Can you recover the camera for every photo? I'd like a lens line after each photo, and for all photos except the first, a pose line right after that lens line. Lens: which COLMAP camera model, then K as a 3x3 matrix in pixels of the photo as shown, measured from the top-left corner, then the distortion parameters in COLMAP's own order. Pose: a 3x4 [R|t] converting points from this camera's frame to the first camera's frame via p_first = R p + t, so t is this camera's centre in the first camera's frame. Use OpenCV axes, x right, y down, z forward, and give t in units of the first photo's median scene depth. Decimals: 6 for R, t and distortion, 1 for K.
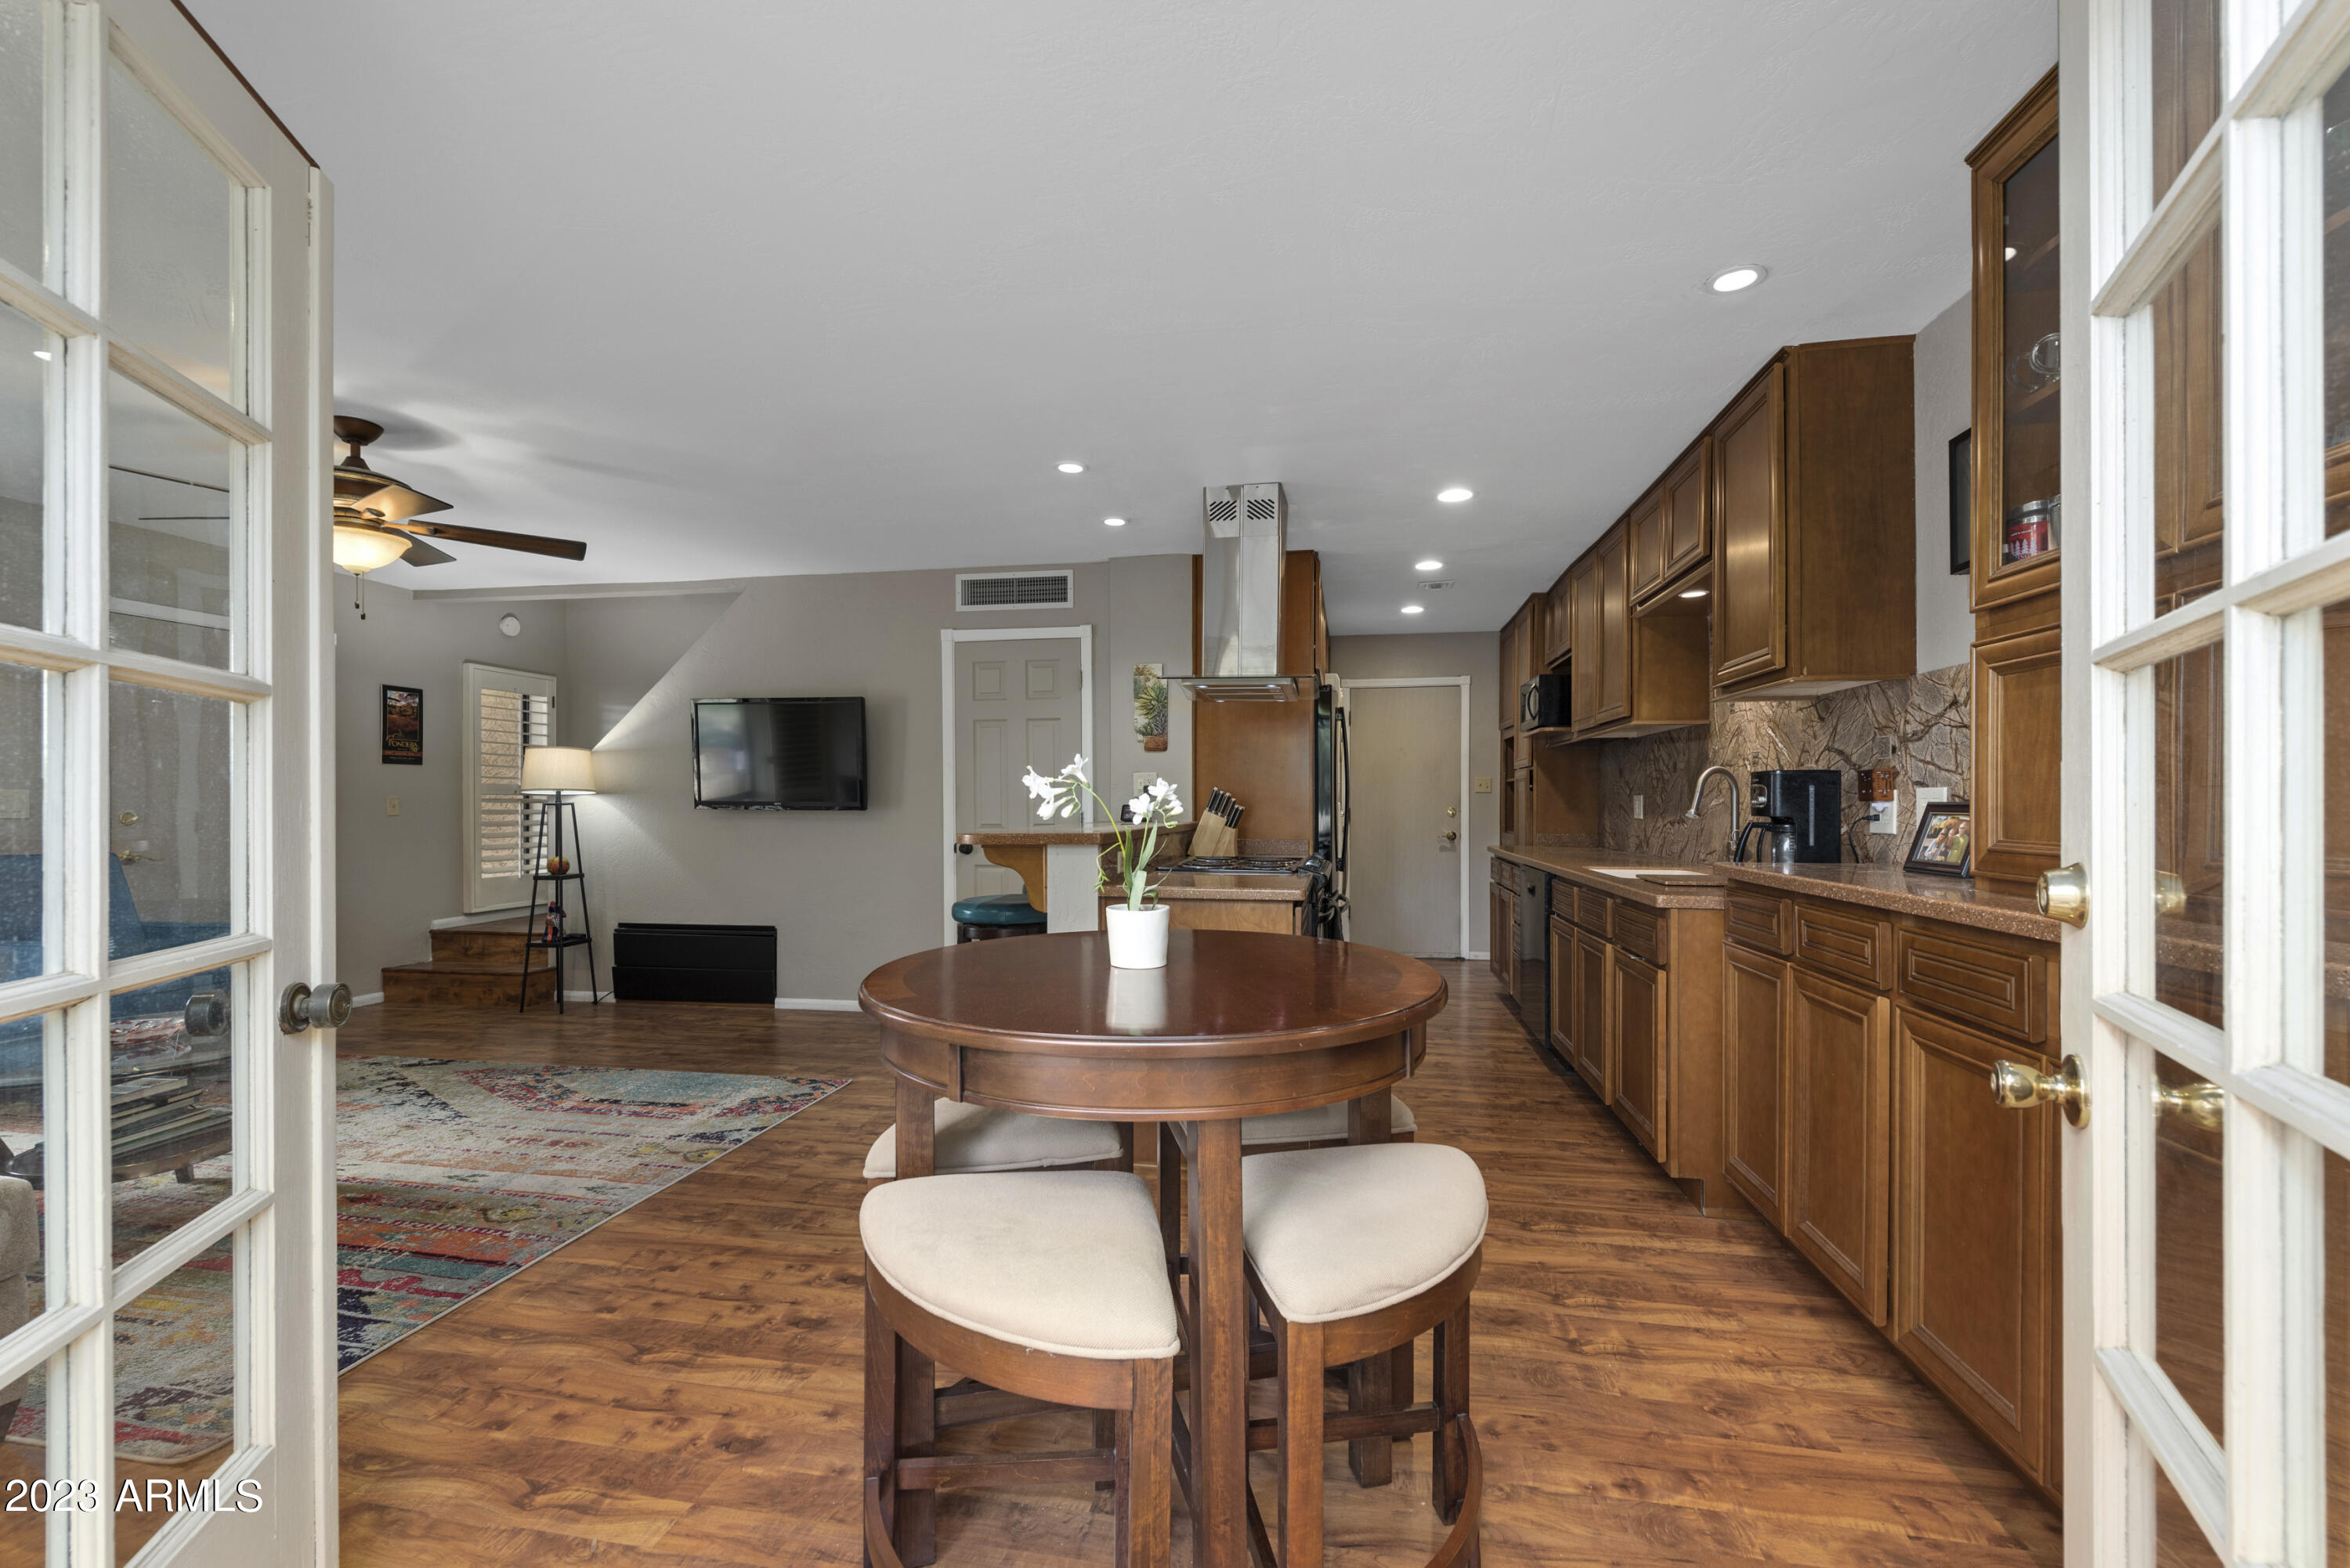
lens RADIAL K [[946.1, 0, 1175.5], [0, 946.1, 799.1], [0, 0, 1]] dist [0.001056, -0.000642]
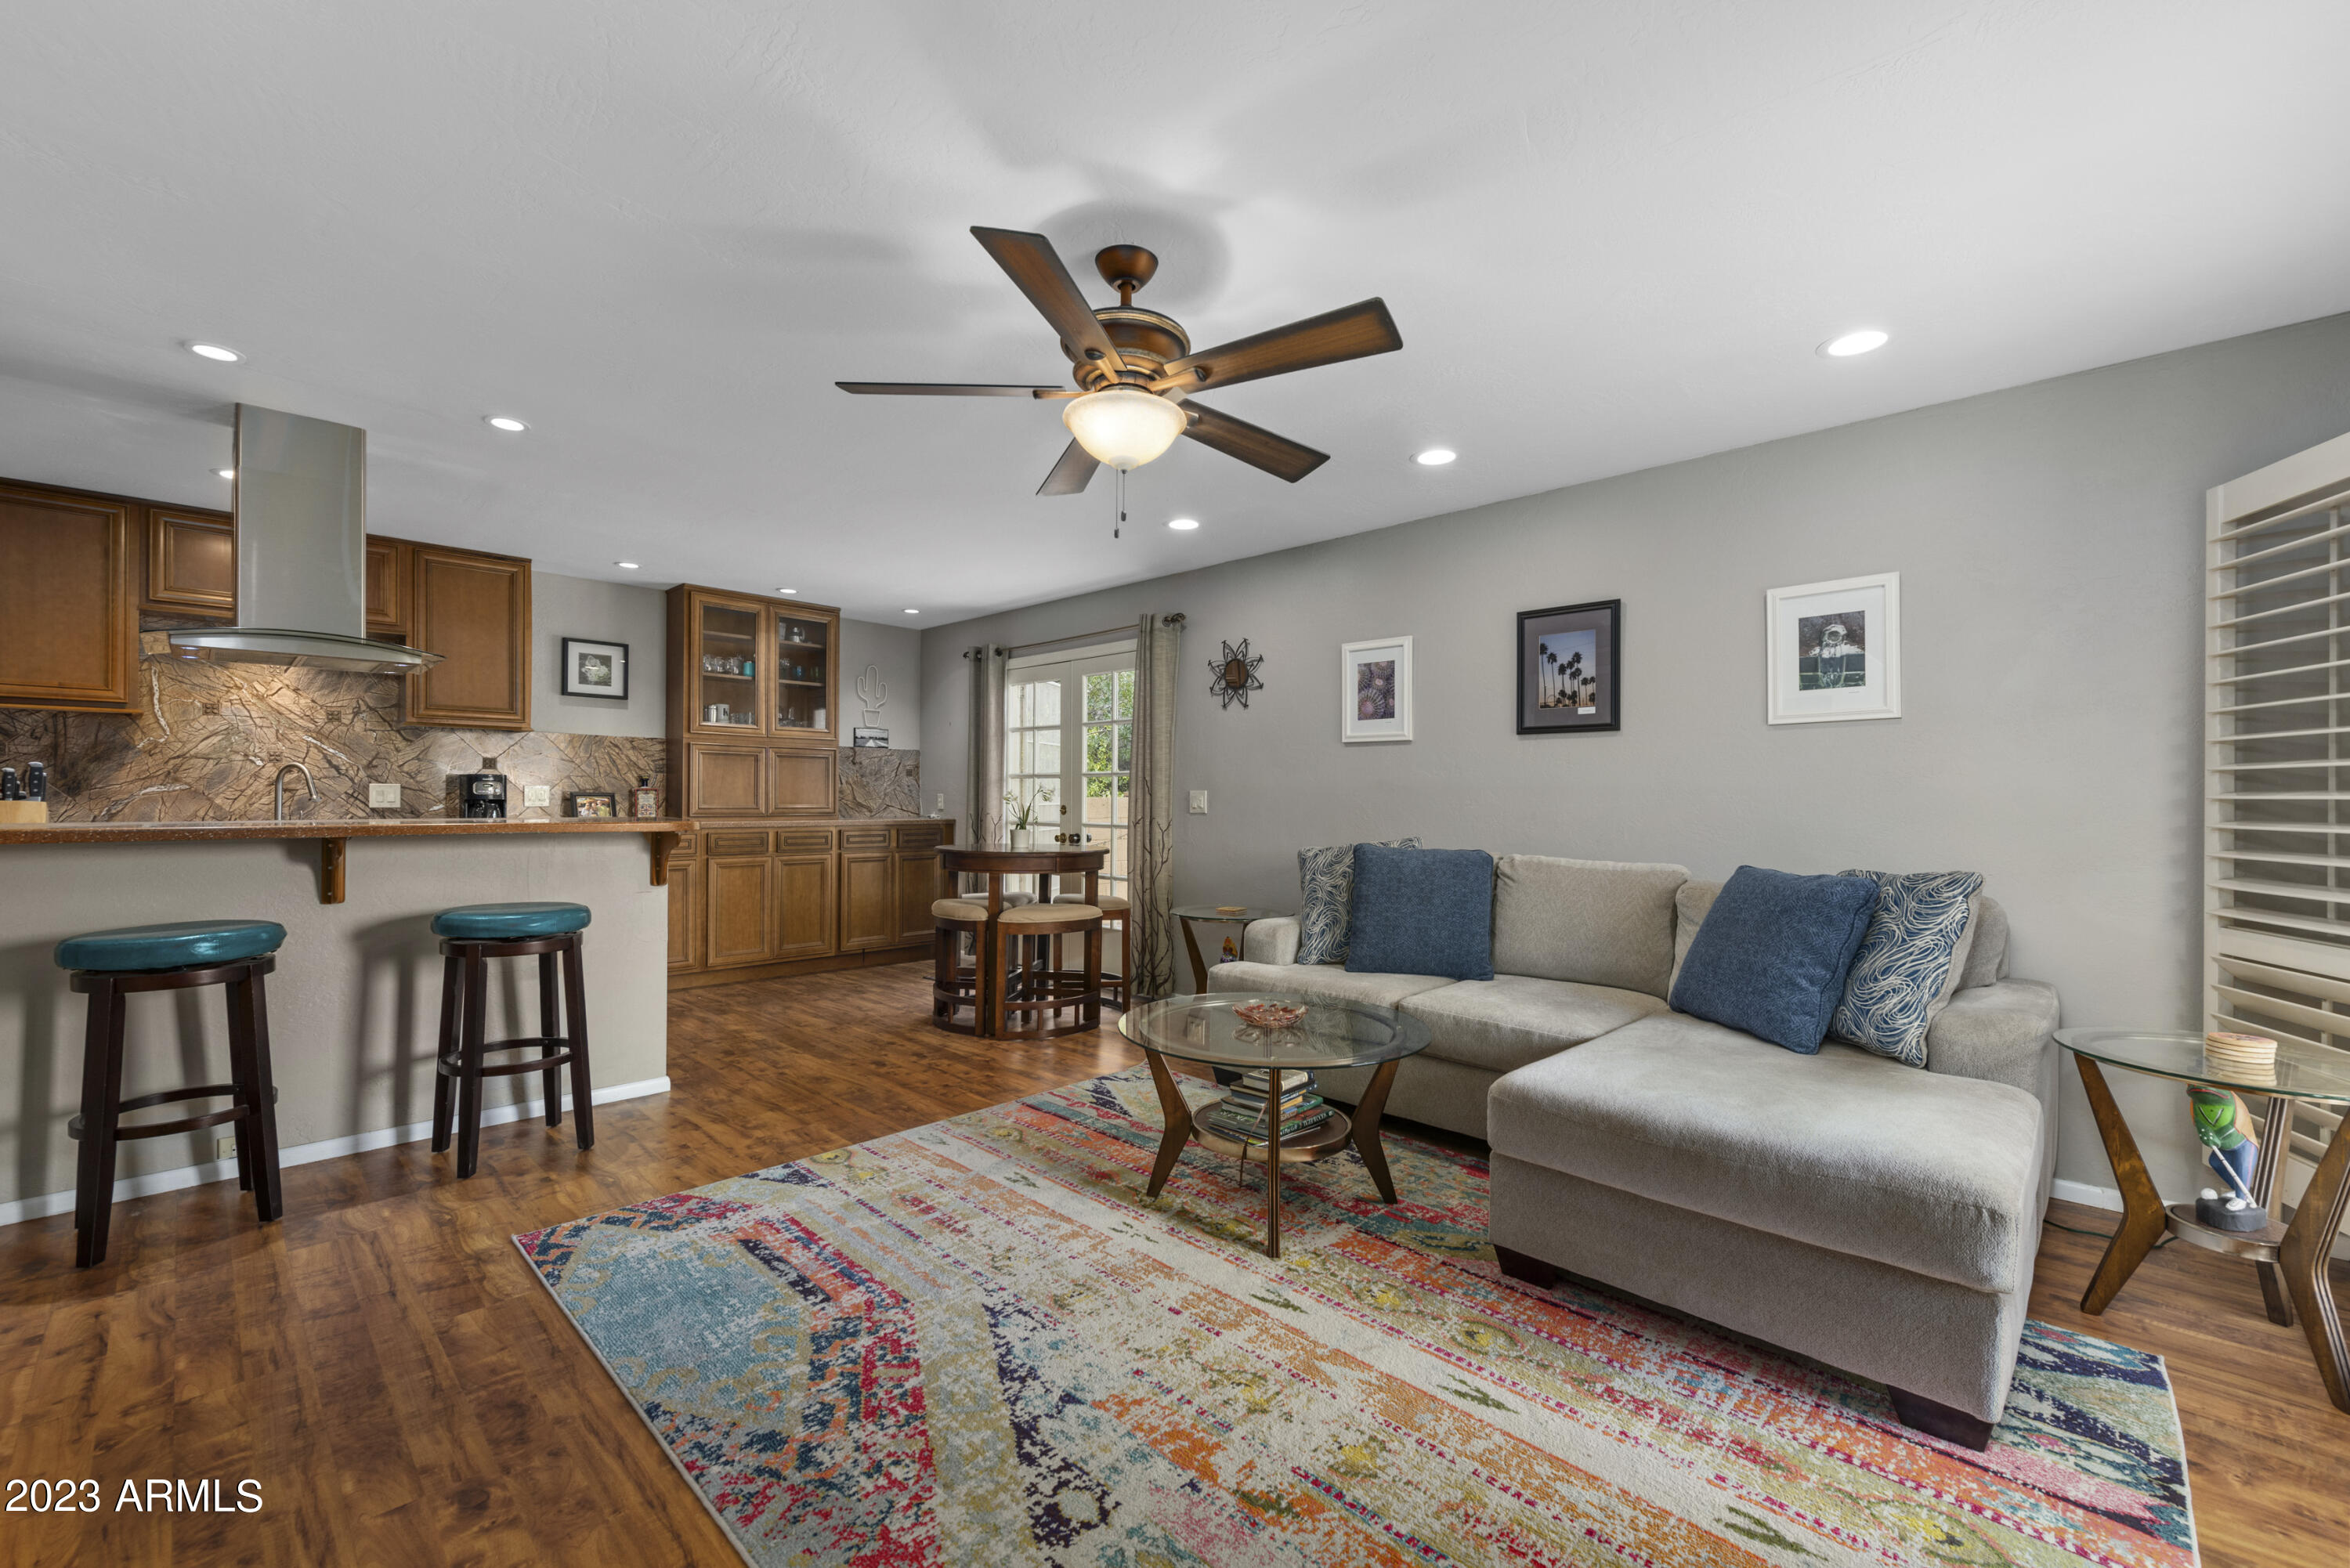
lens RADIAL K [[946.1, 0, 1170.4], [0, 946.1, 791.4], [0, 0, 1]] dist [0.001056, -0.000642]
pose [[-0.825371, -0.004079, 0.564576, -1.127239], [-0.010656, 0.999908, -0.008354, 0.004179], [-0.564490, -0.012912, -0.825339, 1.364367]]
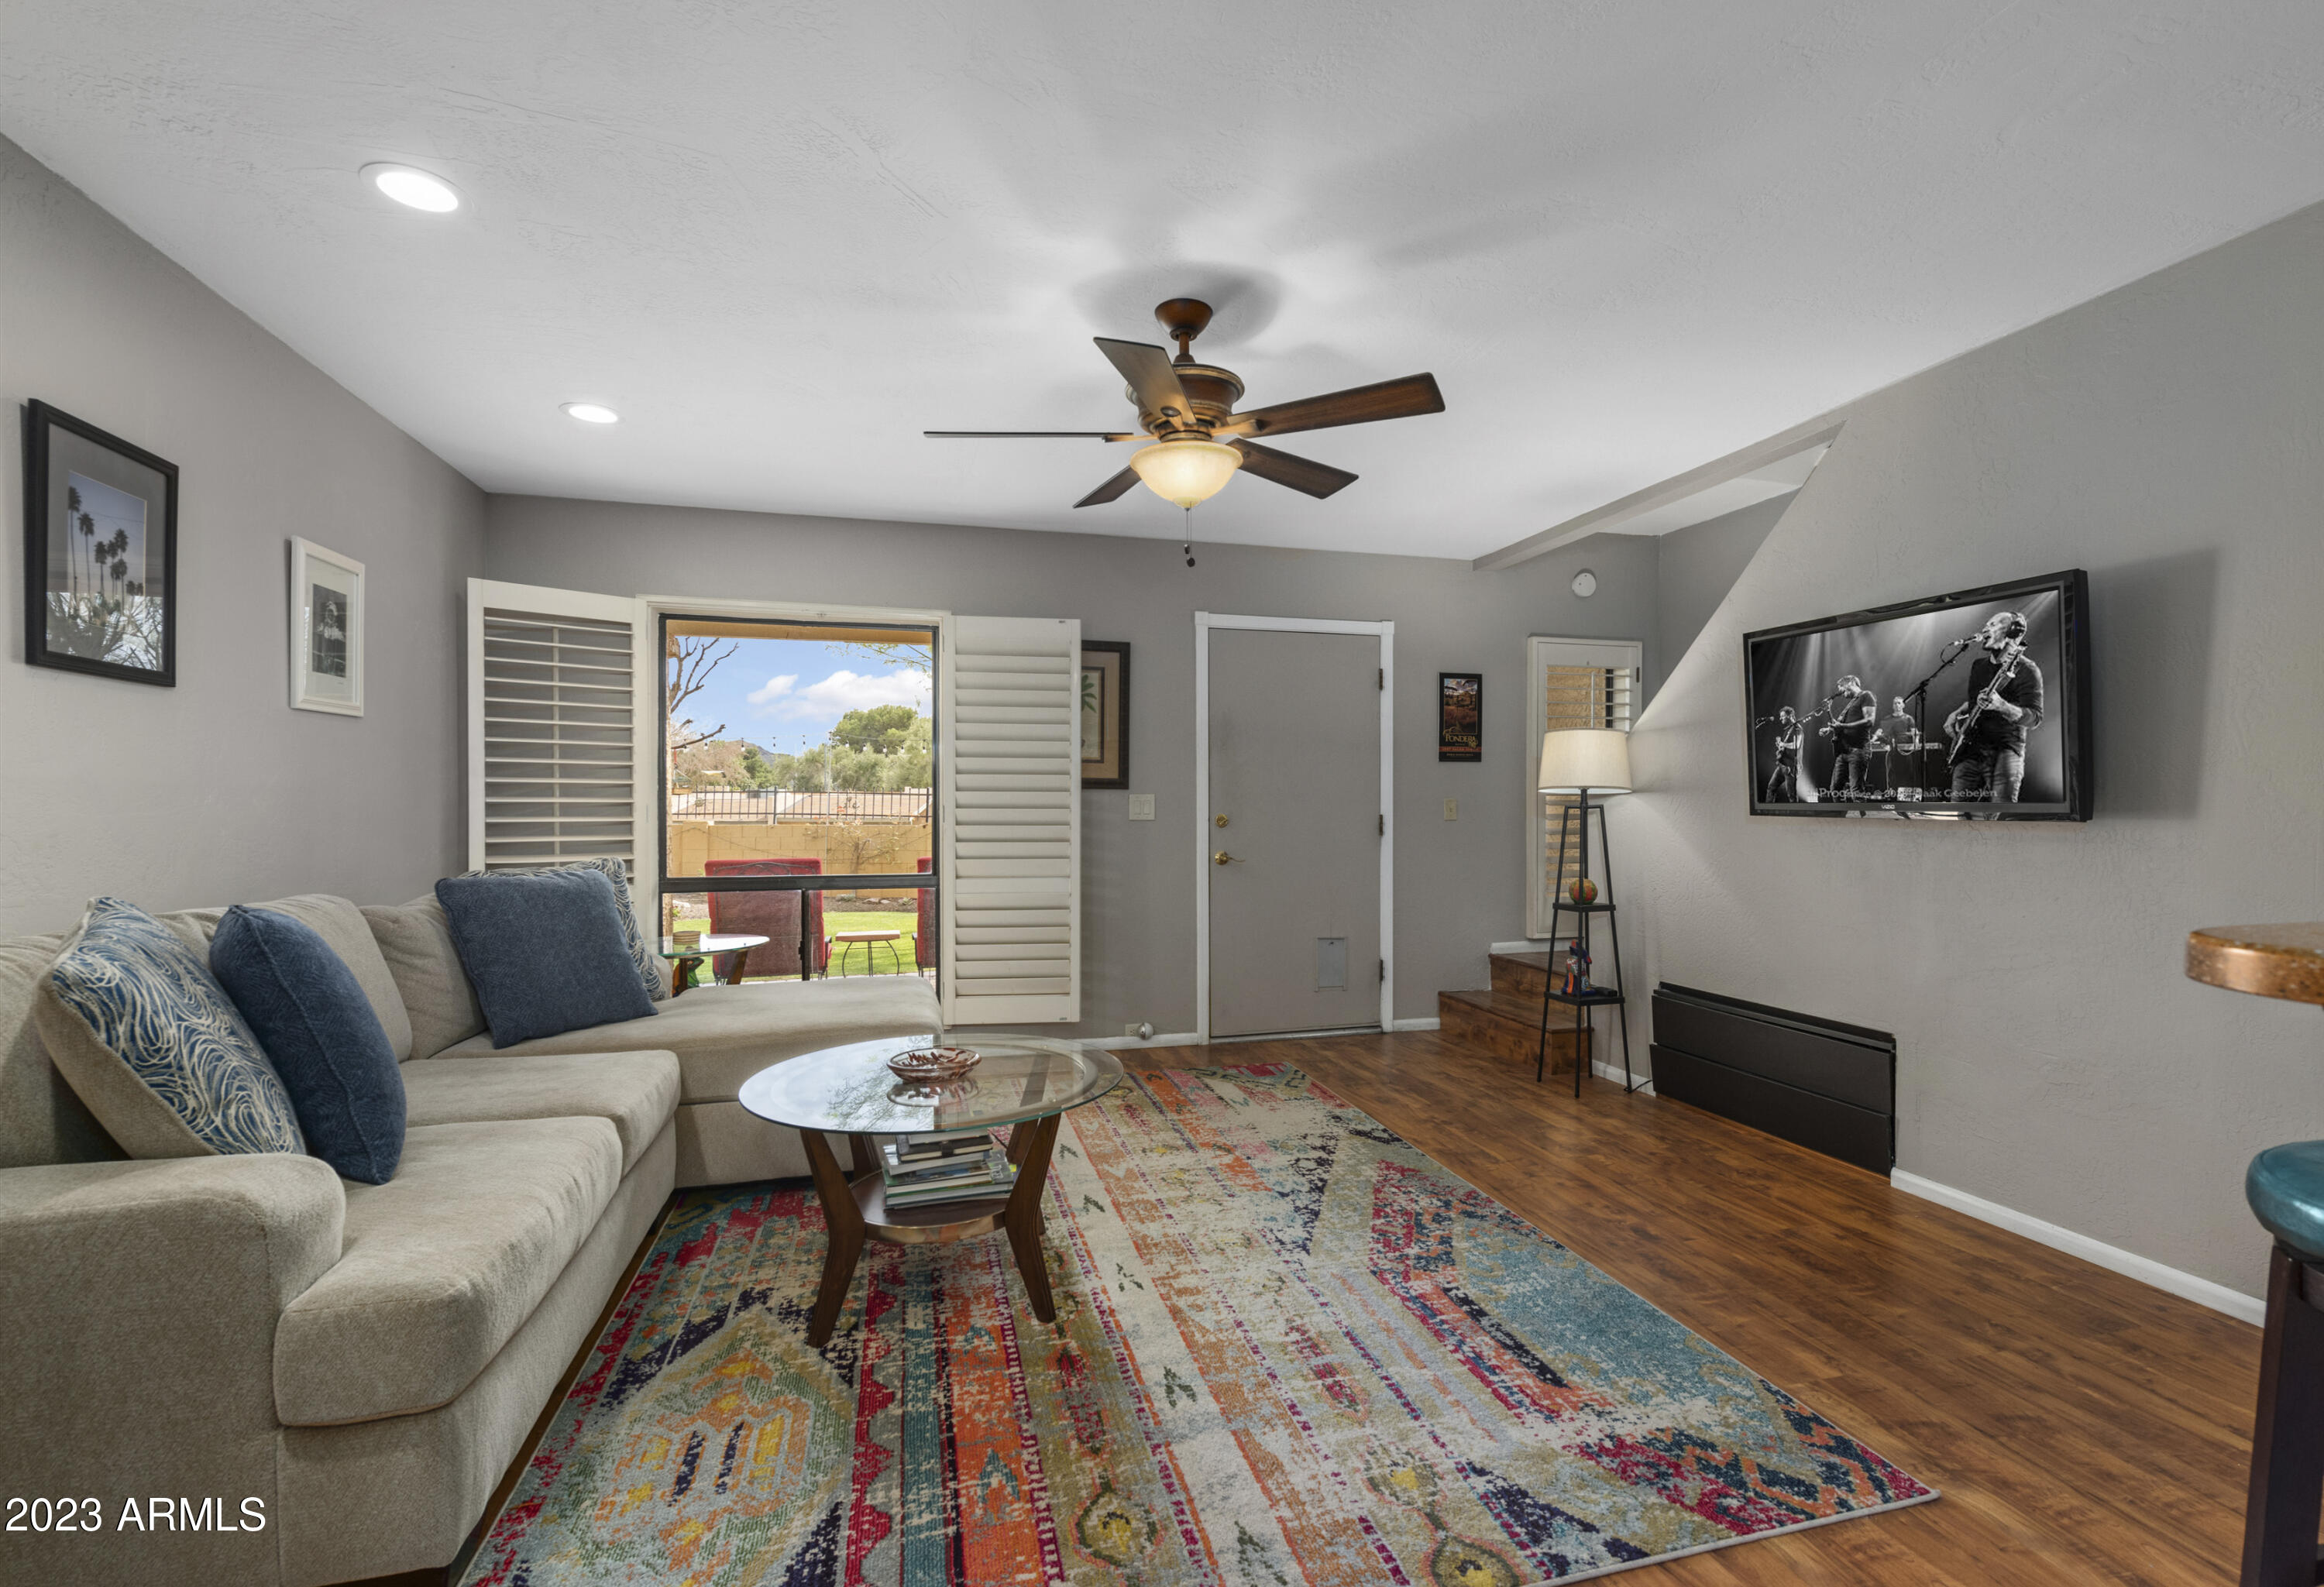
lens RADIAL K [[1031.7, 0, 1188.8], [0, 1031.7, 824.0], [0, 0, 1]] dist [0.001589, -0.000364]
pose [[0.423841, 0.014716, -0.905617, -0.090564], [0.005020, 0.999814, 0.018597, 0.002644], [0.905723, -0.012428, 0.423688, 0.565675]]
